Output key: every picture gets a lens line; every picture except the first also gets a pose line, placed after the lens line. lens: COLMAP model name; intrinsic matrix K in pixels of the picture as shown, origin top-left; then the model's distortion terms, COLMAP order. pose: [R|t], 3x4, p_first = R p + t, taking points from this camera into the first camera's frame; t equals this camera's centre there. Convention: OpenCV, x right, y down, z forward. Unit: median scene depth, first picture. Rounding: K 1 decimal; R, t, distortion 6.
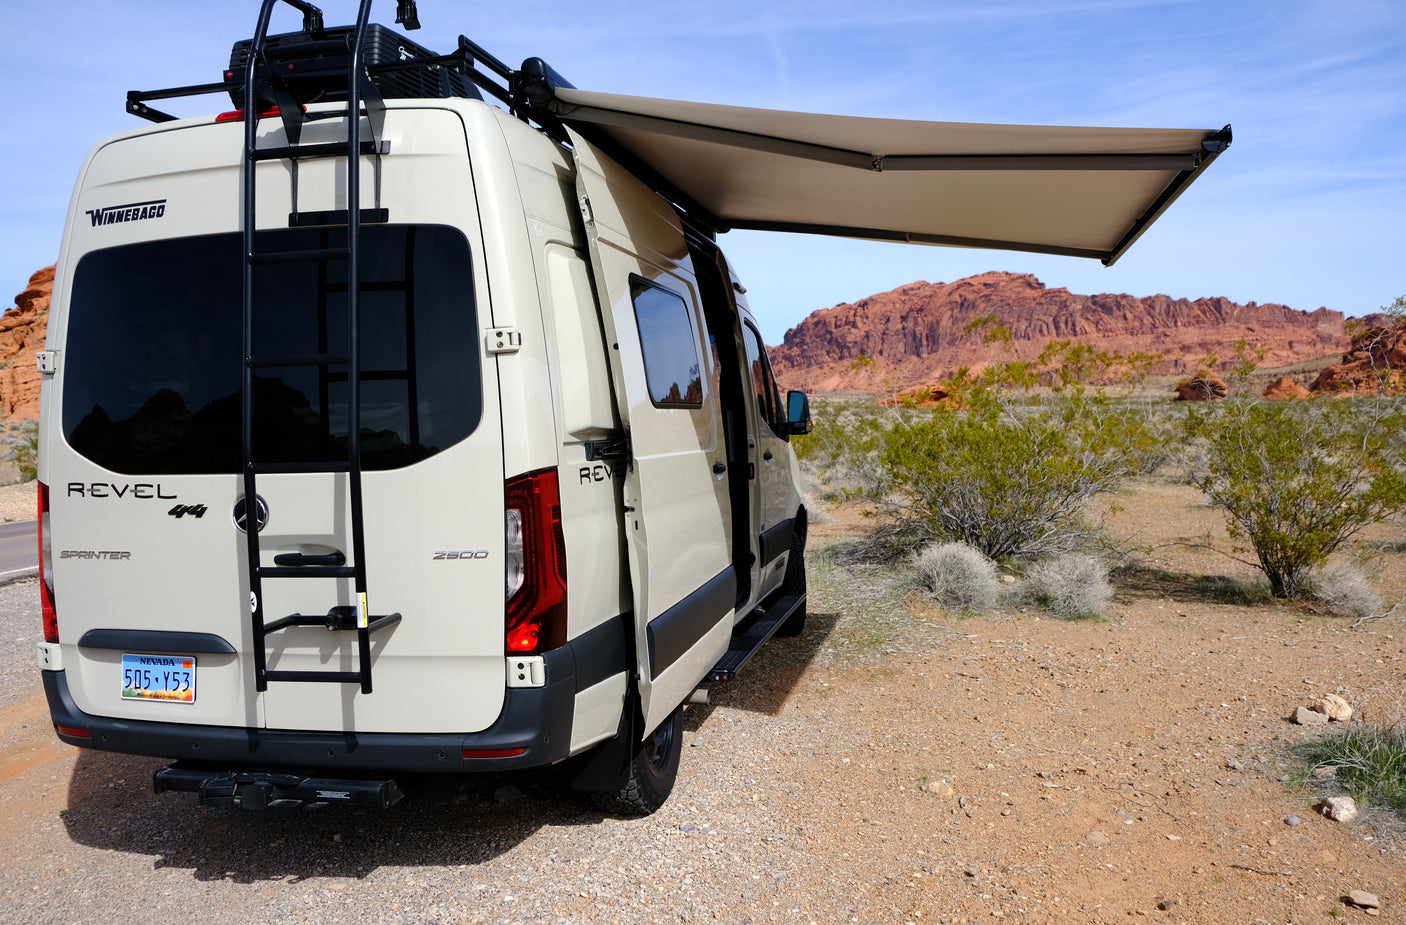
lens RADIAL K [[1094.2, 0, 702.1], [0, 1094.2, 474.7], [0, 0, 1]] dist [-0.000591, 0.001264]
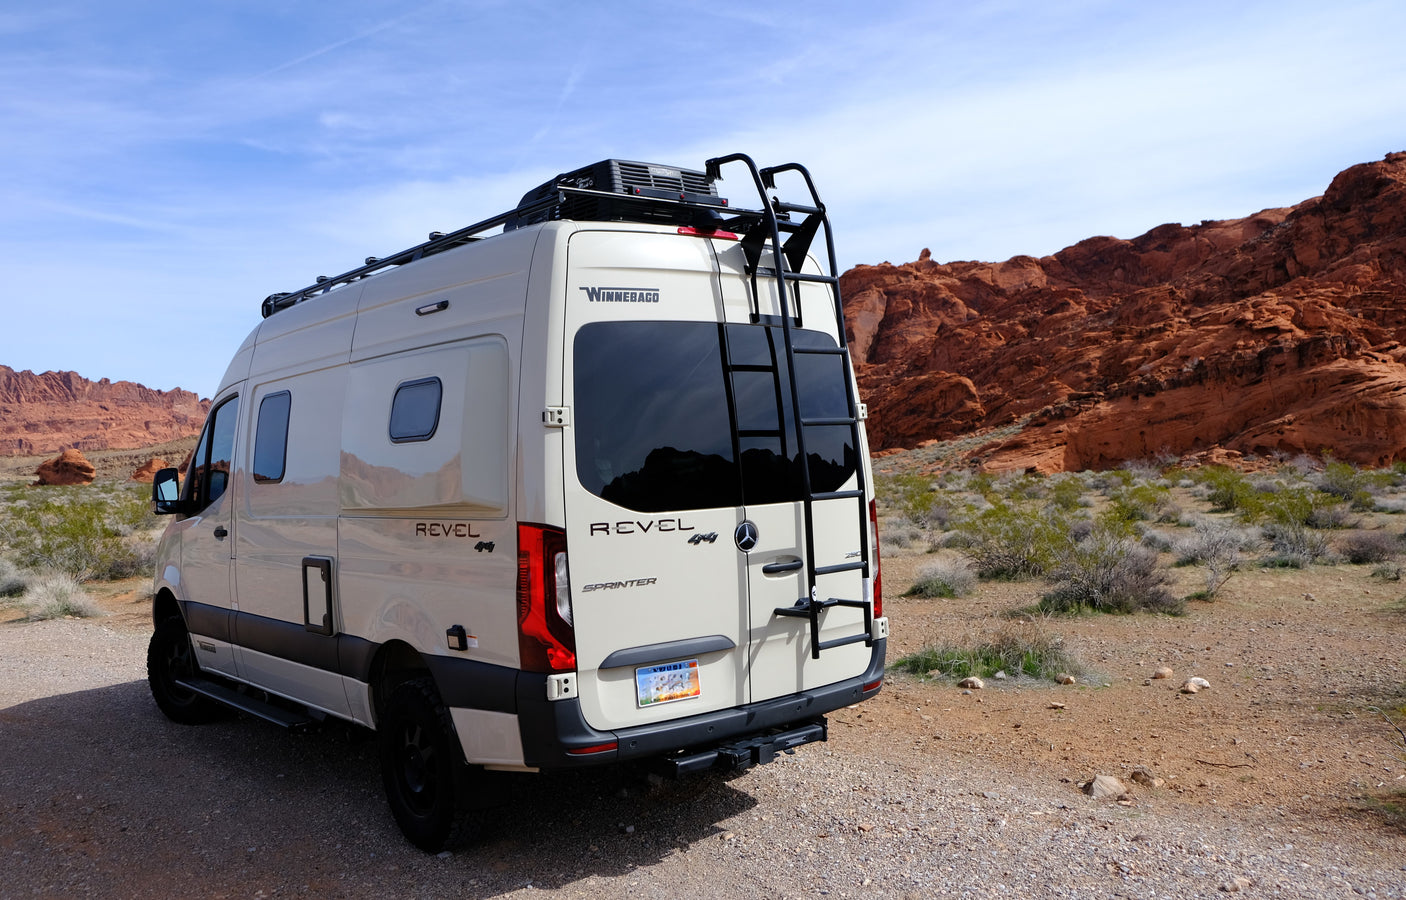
lens RADIAL K [[1203.3, 0, 703.0], [0, 1203.3, 450.0], [0, 0, 1]] dist [-0.063526, -0.000866]
pose [[0.598749, 0.006170, 0.800913, -1.540122], [0.070981, 0.995627, -0.060734, 0.015612], [-0.797785, 0.093214, 0.595693, 0.167531]]
